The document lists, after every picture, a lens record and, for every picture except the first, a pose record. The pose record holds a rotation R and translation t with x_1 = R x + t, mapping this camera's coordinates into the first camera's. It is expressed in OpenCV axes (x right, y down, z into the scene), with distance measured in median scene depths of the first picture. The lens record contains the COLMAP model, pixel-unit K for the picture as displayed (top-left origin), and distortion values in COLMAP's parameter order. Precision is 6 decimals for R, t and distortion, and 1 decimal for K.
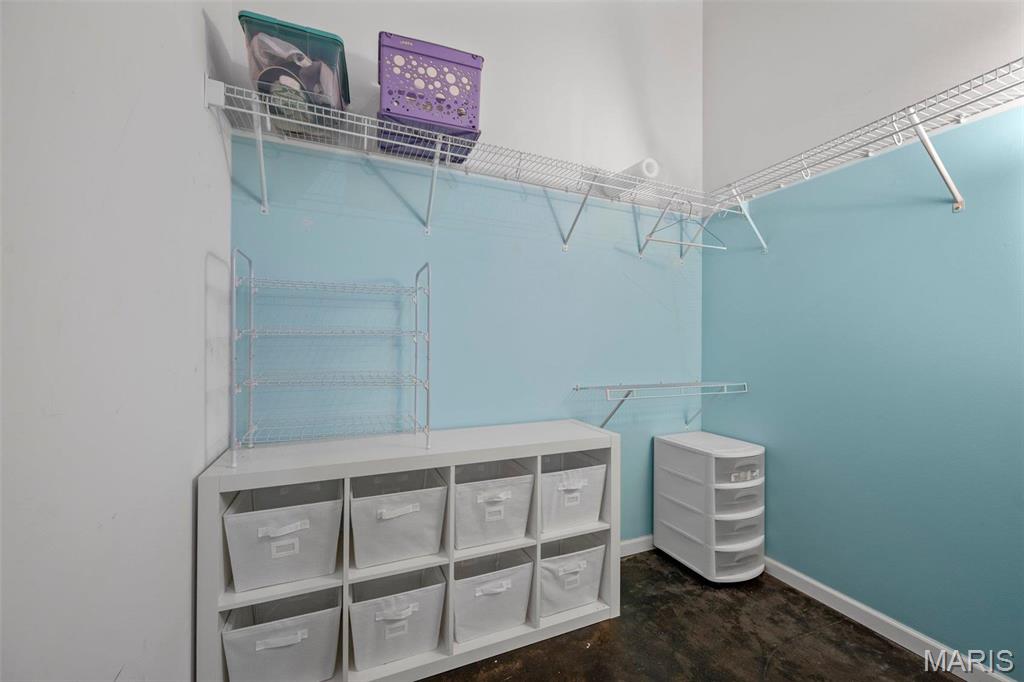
lens RADIAL K [[401.2, 0, 515.8], [0, 401.2, 339.4], [0, 0, 1]] dist [-0.000034, -0.000089]
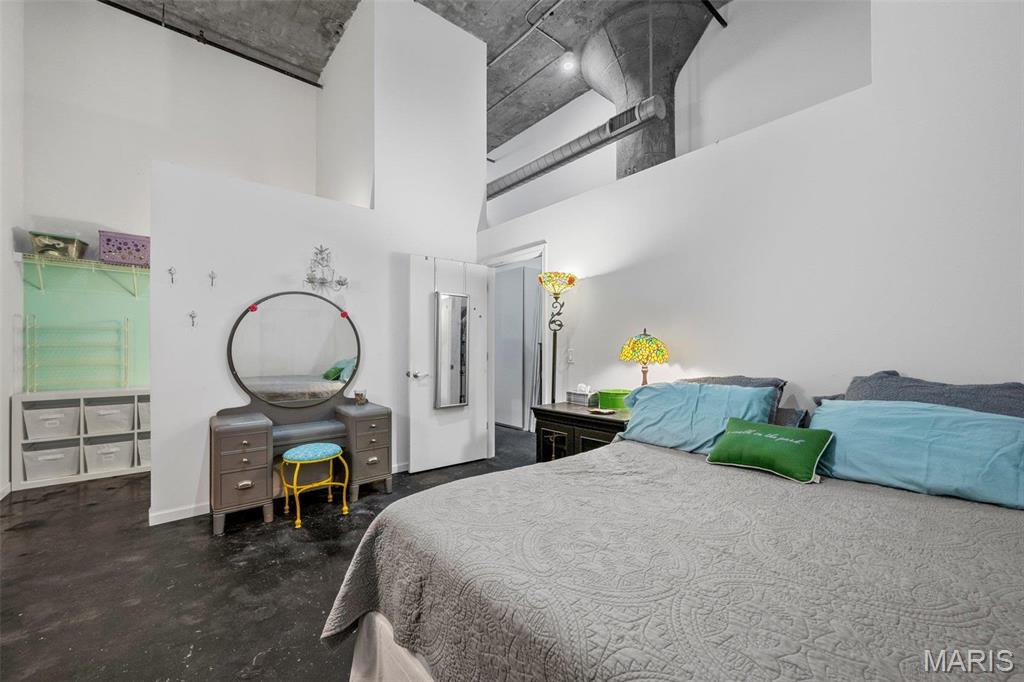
lens RADIAL K [[405.5, 0, 516.4], [0, 405.5, 347.0], [0, 0, 1]] dist [0.002273, -0.000002]
pose [[0.955219, -0.005801, 0.295842, 1.576782], [0.006324, 0.999980, -0.000812, 0.016392], [-0.295831, 0.002647, 0.955237, -2.501701]]
